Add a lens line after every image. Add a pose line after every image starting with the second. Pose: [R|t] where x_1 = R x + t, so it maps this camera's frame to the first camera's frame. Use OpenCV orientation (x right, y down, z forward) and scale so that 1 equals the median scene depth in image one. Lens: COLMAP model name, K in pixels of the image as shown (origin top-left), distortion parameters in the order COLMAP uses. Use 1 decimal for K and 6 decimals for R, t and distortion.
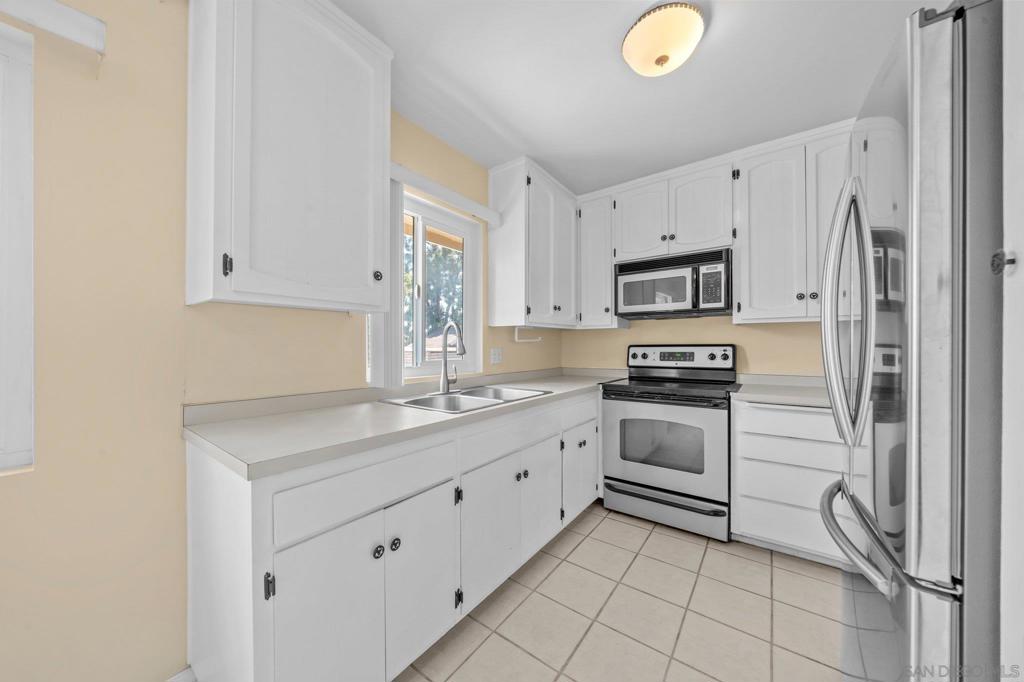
lens RADIAL K [[350.4, 0, 507.3], [0, 350.4, 346.6], [0, 0, 1]] dist [-0.002106, 0.000386]
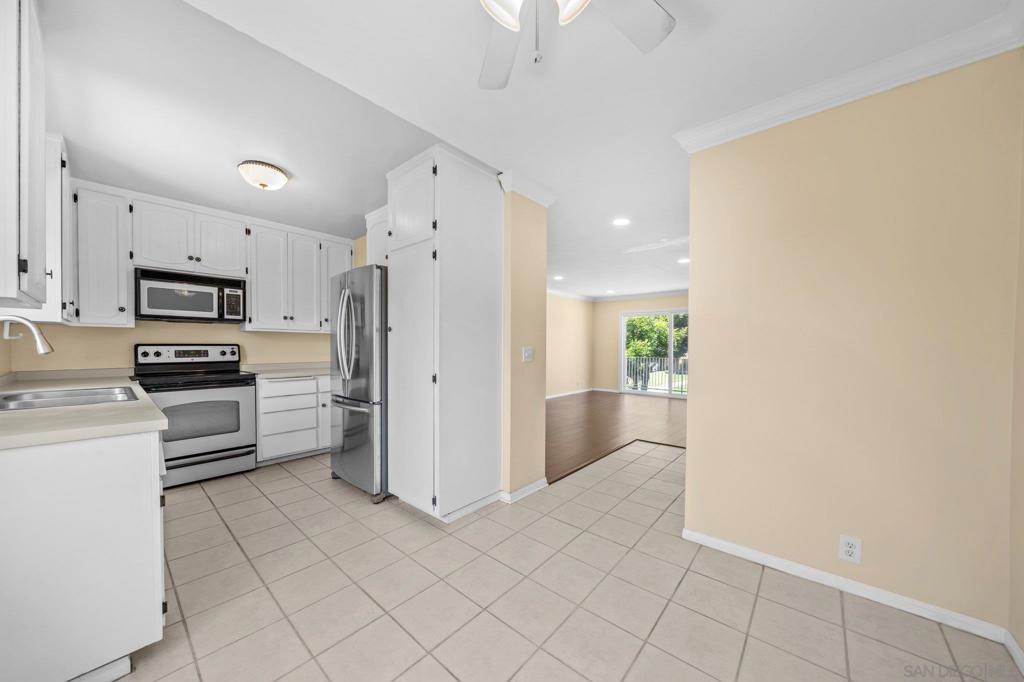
lens RADIAL K [[350.4, 0, 508.9], [0, 350.4, 346.9], [0, 0, 1]] dist [-0.002106, 0.000386]
pose [[0.070028, 0.000952, 0.997545, -0.717355], [-0.002206, 0.999997, -0.000799, 0.002741], [-0.997543, -0.002145, 0.070030, -0.213932]]
